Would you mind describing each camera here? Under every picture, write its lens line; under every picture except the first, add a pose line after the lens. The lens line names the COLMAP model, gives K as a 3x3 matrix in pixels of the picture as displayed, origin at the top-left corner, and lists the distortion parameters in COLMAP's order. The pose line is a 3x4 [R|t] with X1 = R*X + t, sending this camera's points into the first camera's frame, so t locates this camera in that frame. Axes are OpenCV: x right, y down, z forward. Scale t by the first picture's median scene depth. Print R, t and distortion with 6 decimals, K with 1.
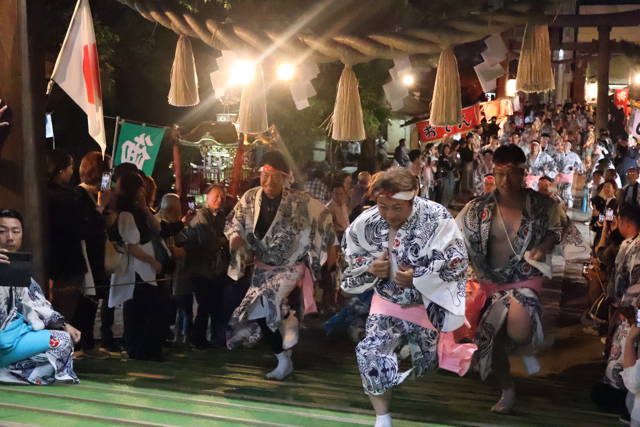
lens RADIAL K [[894.8, 0, 320.0], [0, 894.8, 213.5], [0, 0, 1]] dist [0.041486, -0.137822]
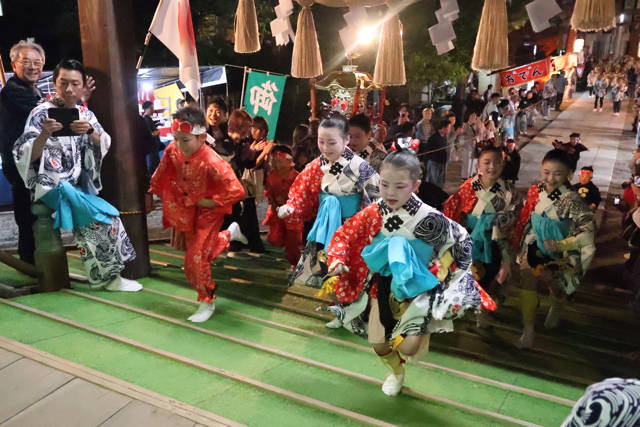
lens RADIAL K [[573.4, 0, 302.7], [0, 573.4, 214.5], [0, 0, 1]] dist [0.006027, 0.005156]
pose [[0.974678, 0.051512, -0.217600, 0.028131], [-0.020730, 0.989729, 0.141444, -0.008792], [0.222651, -0.133351, 0.965735, 0.109573]]
